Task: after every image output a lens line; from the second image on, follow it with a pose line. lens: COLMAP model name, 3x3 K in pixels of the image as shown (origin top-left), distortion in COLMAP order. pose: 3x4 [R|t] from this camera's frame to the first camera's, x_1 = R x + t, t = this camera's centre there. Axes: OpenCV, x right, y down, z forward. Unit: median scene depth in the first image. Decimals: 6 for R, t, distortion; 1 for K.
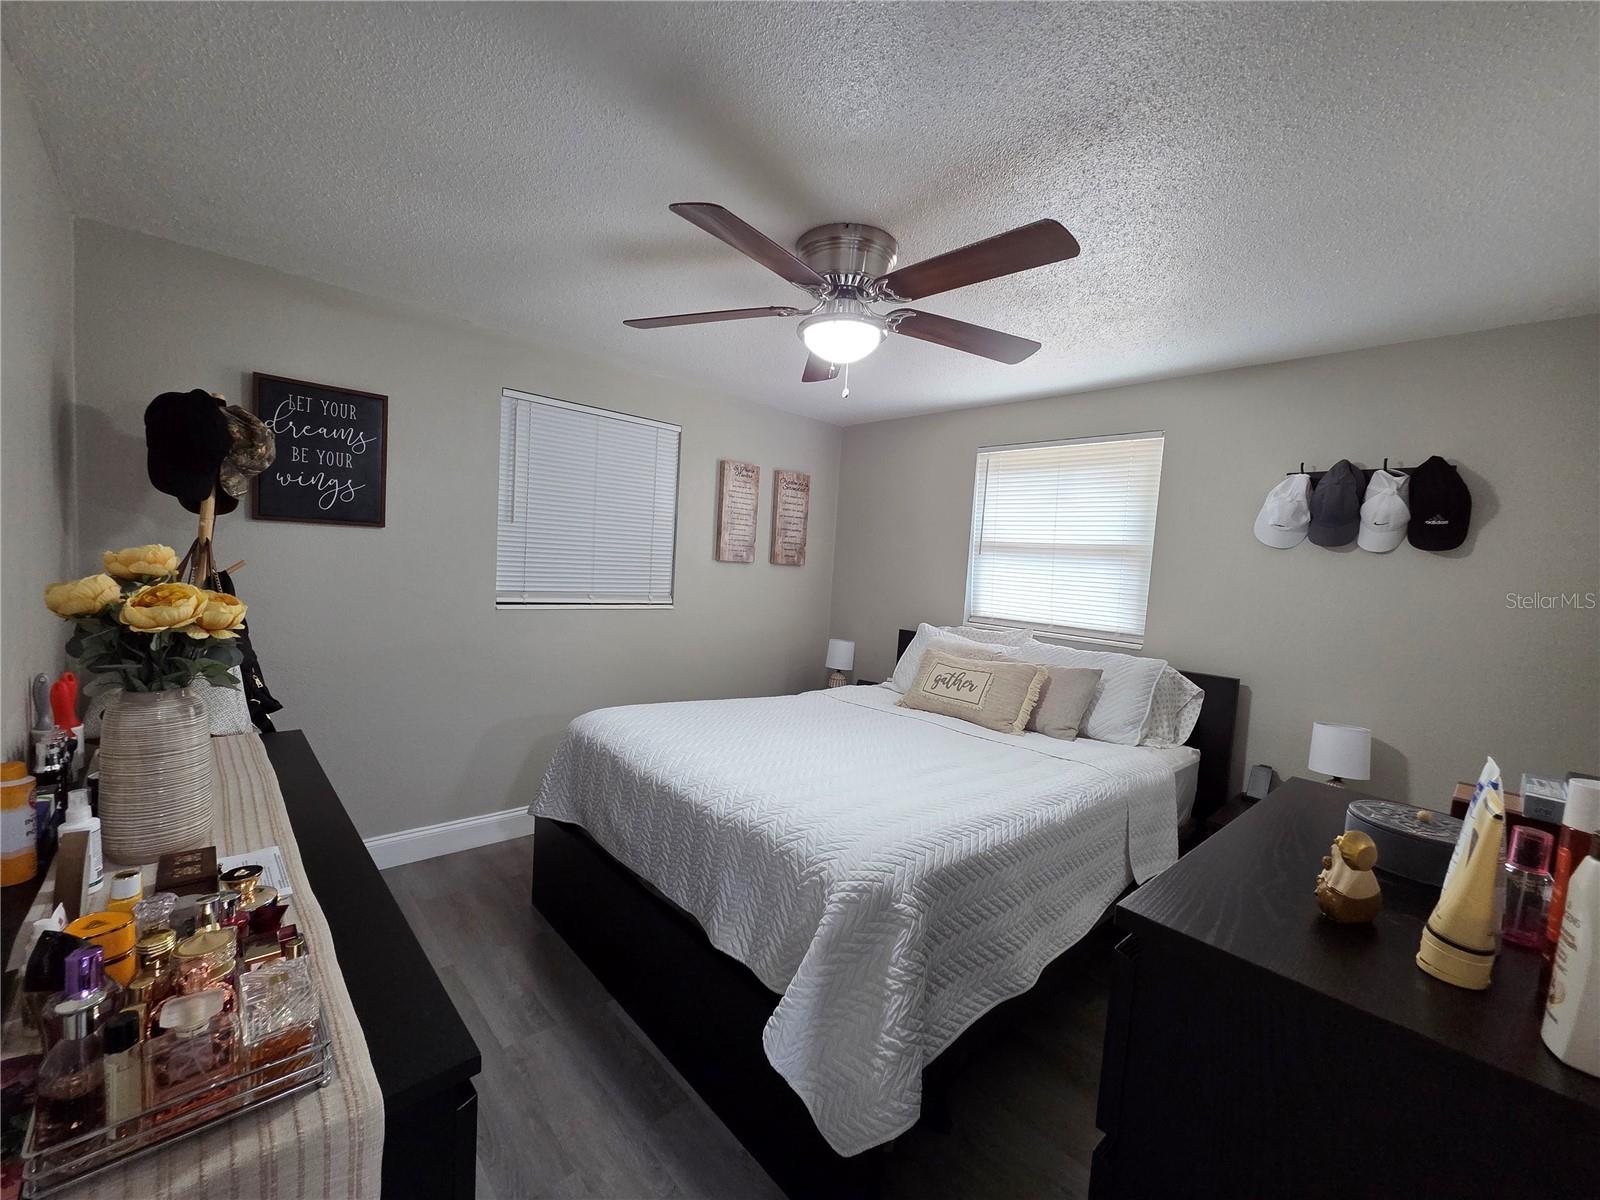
lens RADIAL K [[652.8, 0, 793.9], [0, 652.8, 596.2], [0, 0, 1]] dist [0.001648, 0.000690]
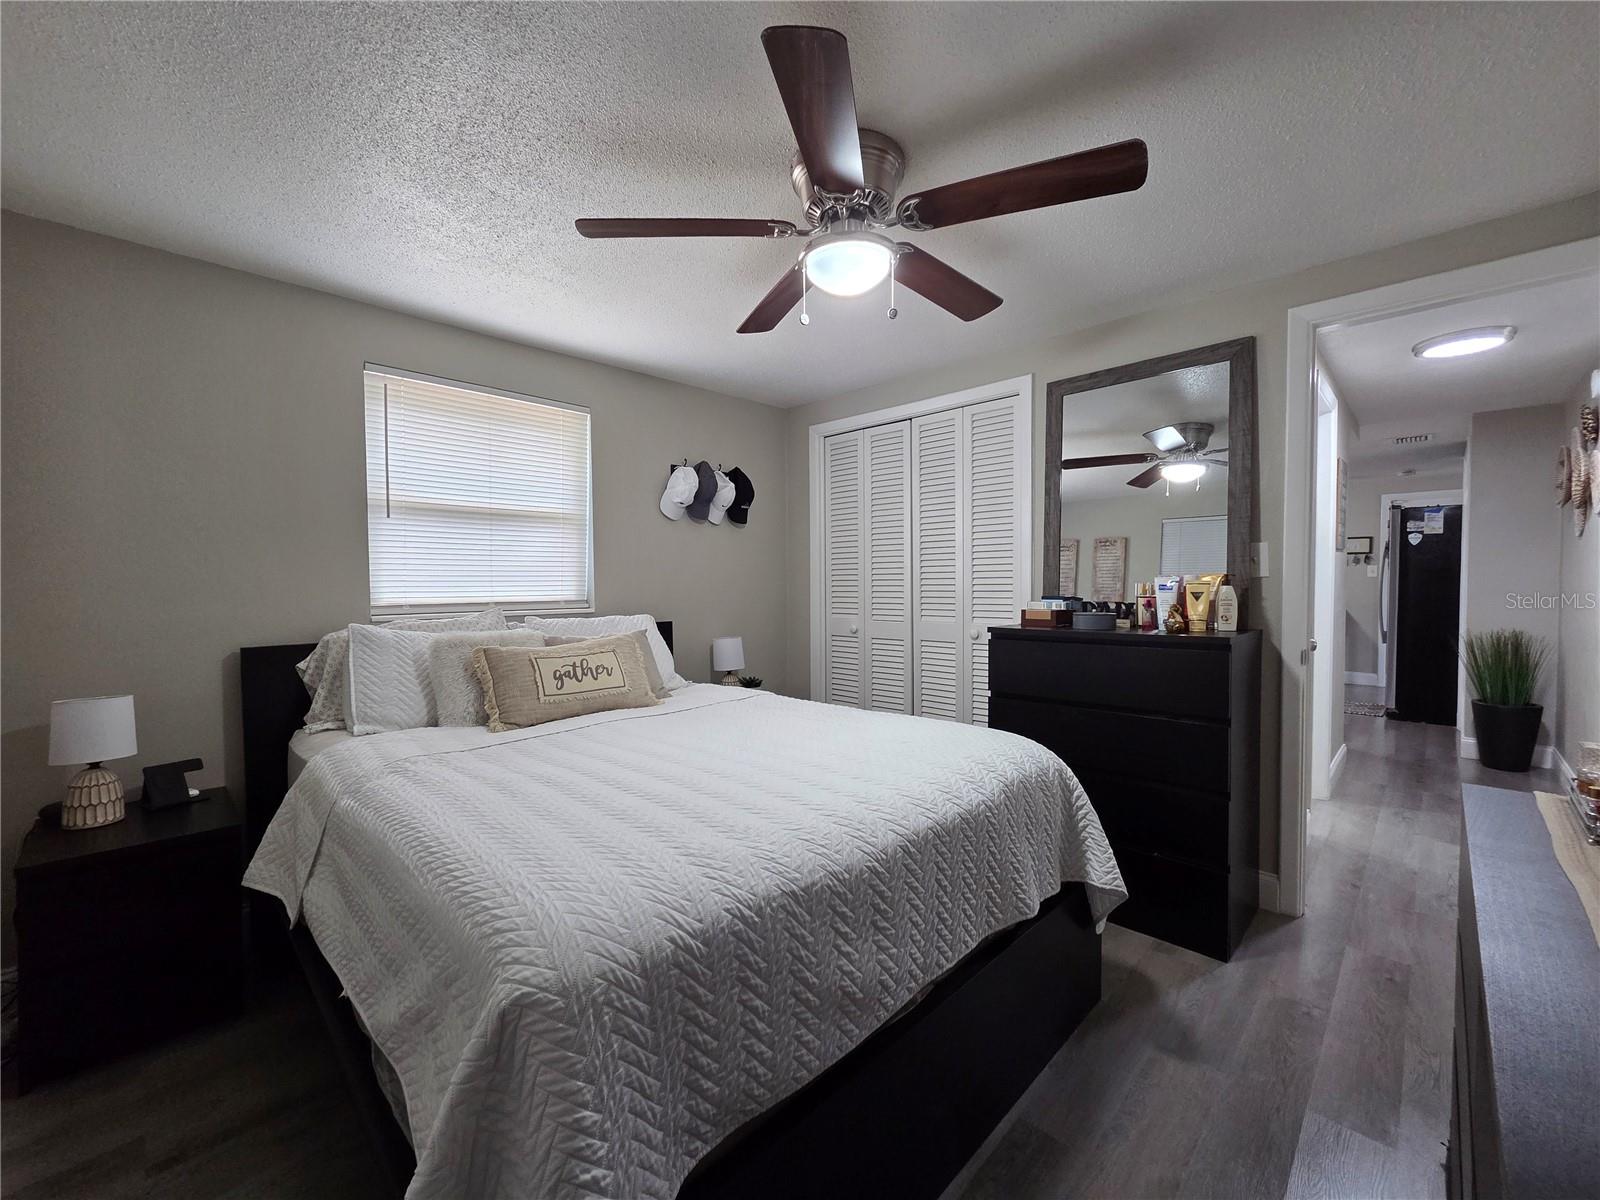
lens RADIAL K [[652.8, 0, 790.8], [0, 652.8, 593.3], [0, 0, 1]] dist [0.001648, 0.000690]
pose [[-0.058265, -0.074754, 0.995498, -0.655564], [0.062452, 0.994966, 0.078369, -0.015340], [-0.996346, 0.066737, -0.053303, 0.890660]]
